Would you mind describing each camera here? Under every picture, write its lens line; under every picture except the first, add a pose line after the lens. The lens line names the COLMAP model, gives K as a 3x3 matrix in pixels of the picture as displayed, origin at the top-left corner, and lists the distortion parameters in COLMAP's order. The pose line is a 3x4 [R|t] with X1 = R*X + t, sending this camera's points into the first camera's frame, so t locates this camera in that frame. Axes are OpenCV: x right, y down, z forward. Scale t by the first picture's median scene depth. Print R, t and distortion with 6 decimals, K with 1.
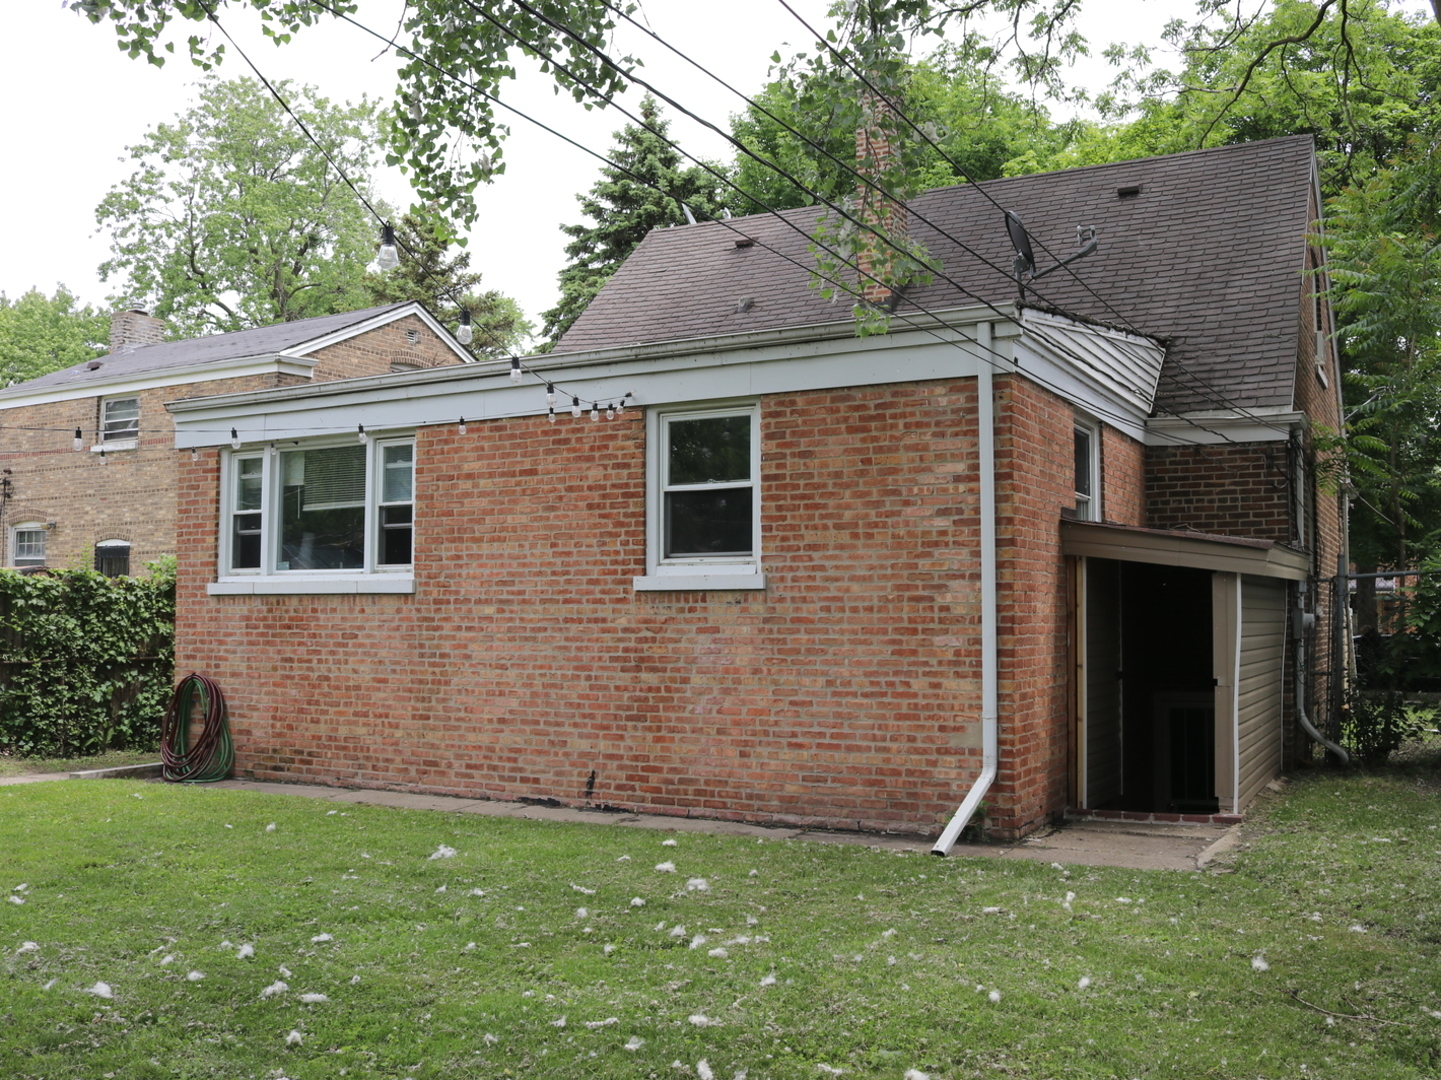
lens RADIAL K [[1342.6, 0, 719.6], [0, 1342.6, 531.0], [0, 0, 1]] dist [-0.097720, 0.000000]
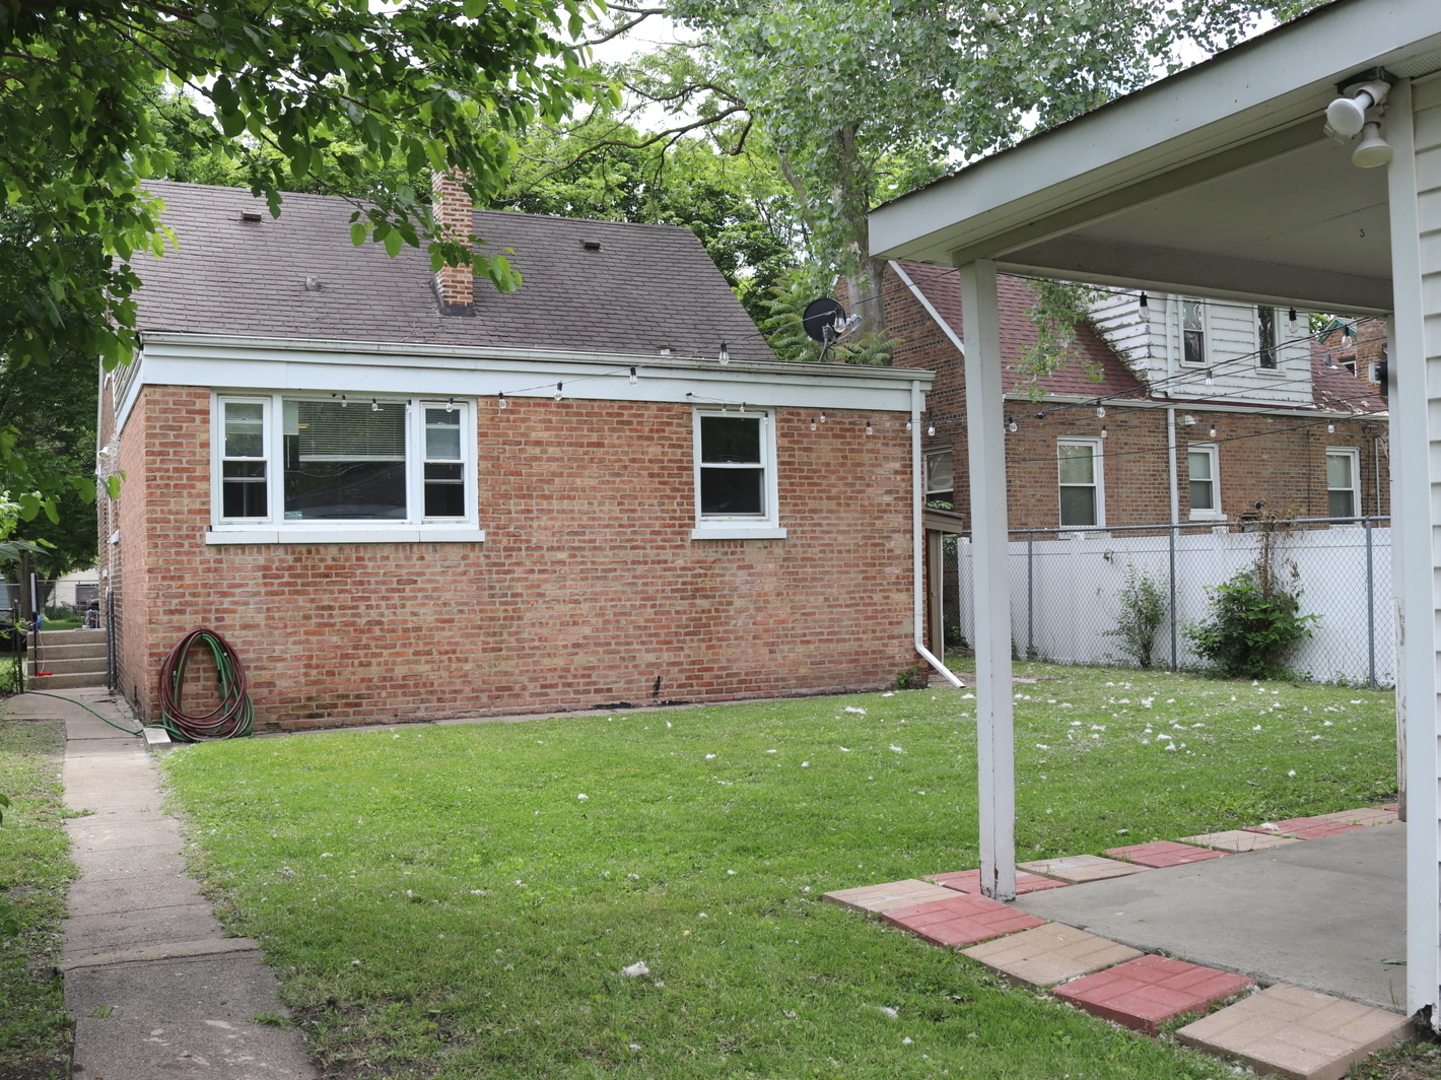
lens RADIAL K [[1342.6, 0, 719.9], [0, 1342.6, 546.6], [0, 0, 1]] dist [-0.097720, 0.000000]
pose [[0.577710, 0.009675, 0.816185, -1.111261], [-0.024655, 0.999680, 0.005602, 0.041863], [-0.815869, -0.023360, 0.577764, 0.186783]]
